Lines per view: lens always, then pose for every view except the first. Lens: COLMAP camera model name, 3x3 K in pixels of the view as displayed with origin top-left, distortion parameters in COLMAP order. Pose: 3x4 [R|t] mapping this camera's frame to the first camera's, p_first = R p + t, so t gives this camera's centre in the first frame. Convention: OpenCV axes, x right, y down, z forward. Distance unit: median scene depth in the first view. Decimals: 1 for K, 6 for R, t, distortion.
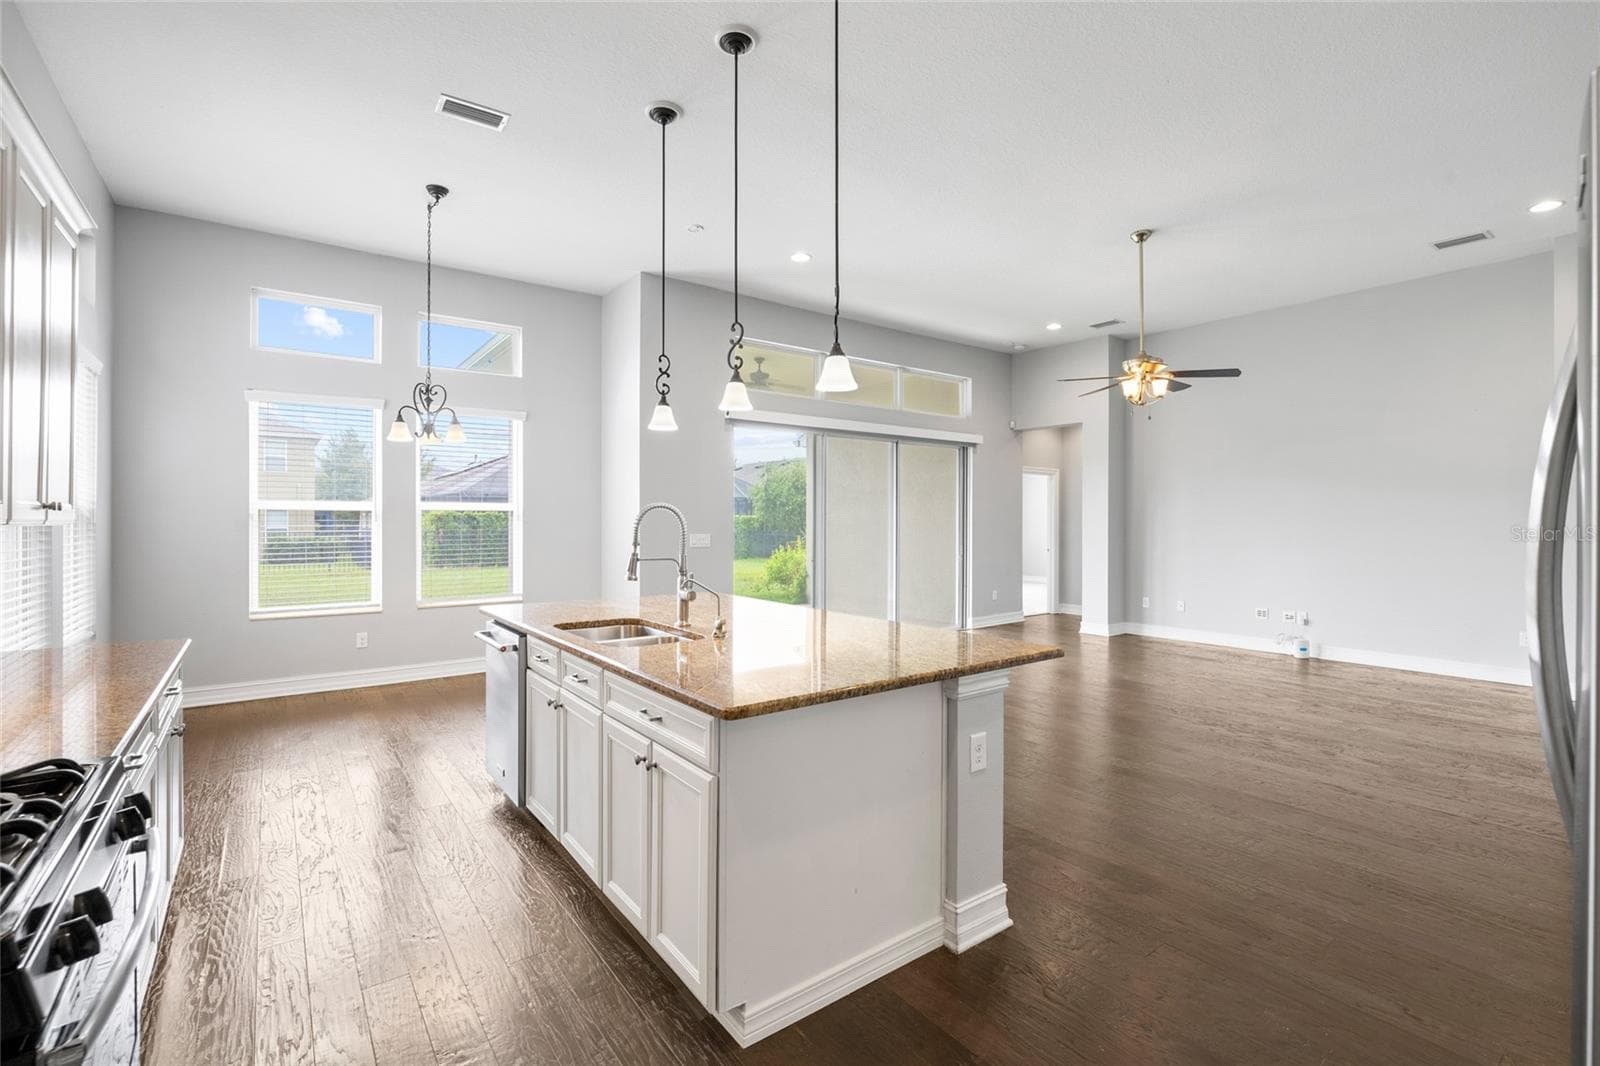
lens RADIAL K [[717.7, 0, 796.1], [0, 717.7, 517.8], [0, 0, 1]] dist [-0.001167, 0.000431]
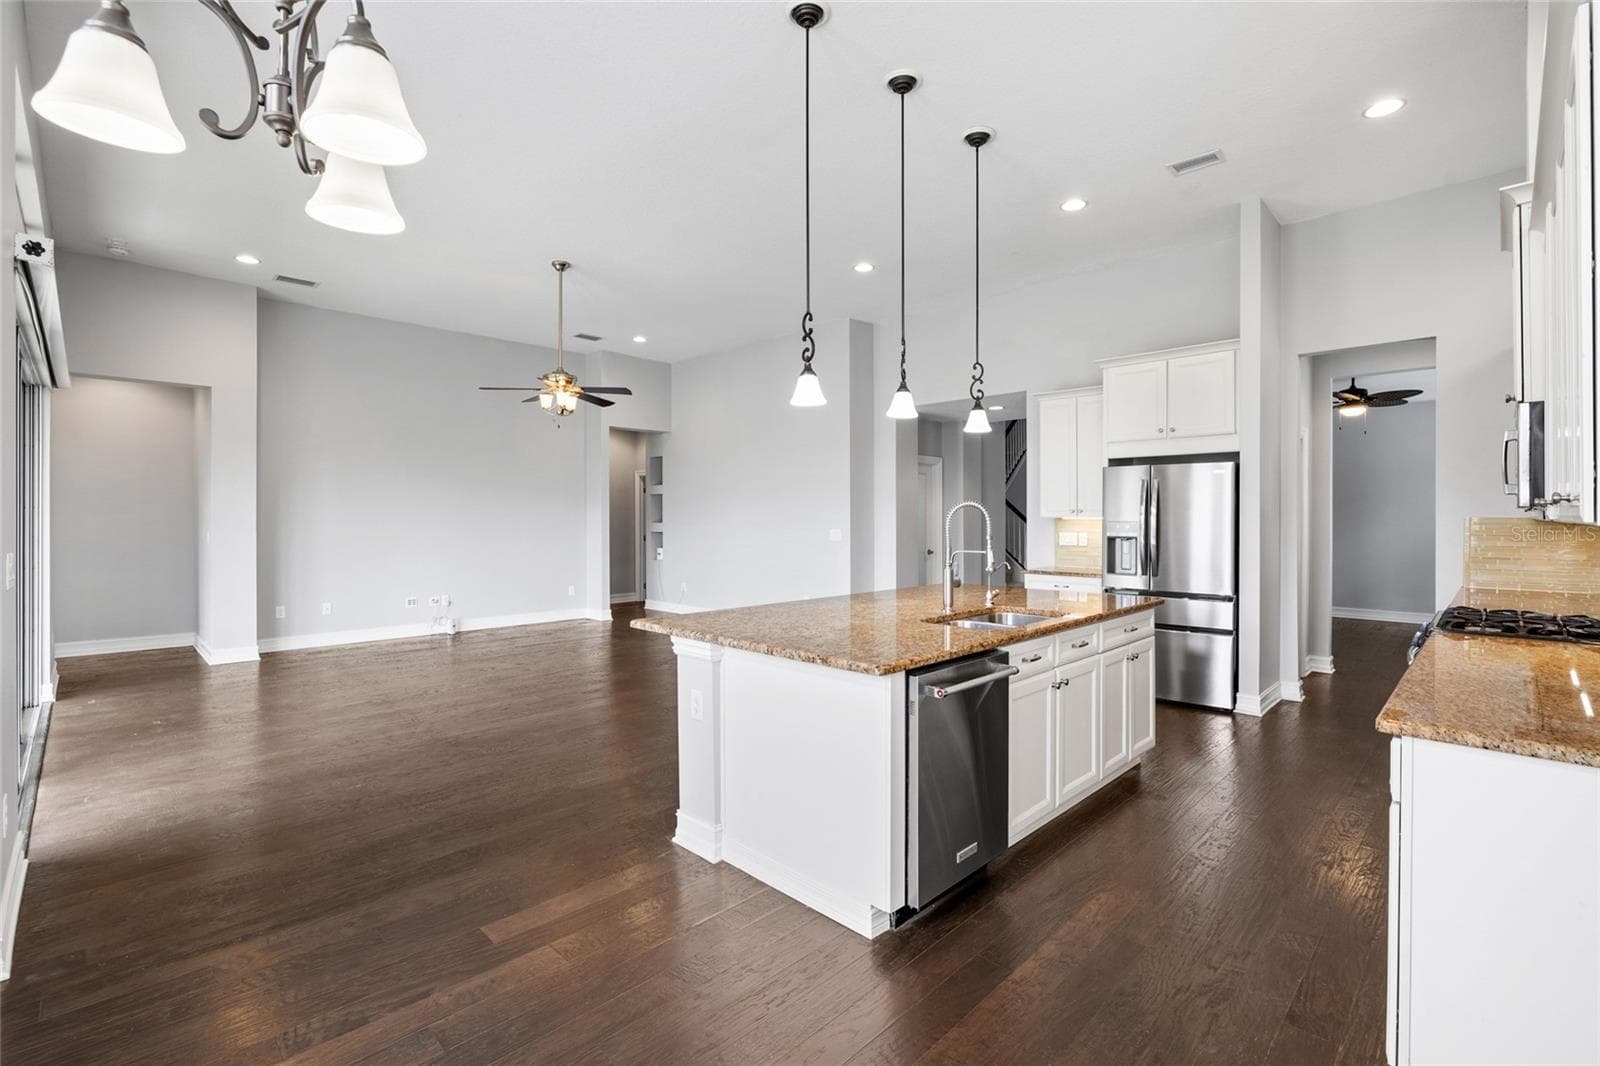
lens RADIAL K [[717.7, 0, 796.1], [0, 717.7, 517.8], [0, 0, 1]] dist [-0.001167, 0.000431]
pose [[-0.150876, -0.002528, 0.988549, -0.985443], [-0.001516, 0.999996, 0.002326, 0.003078], [-0.988552, -0.001148, -0.150879, 1.134892]]
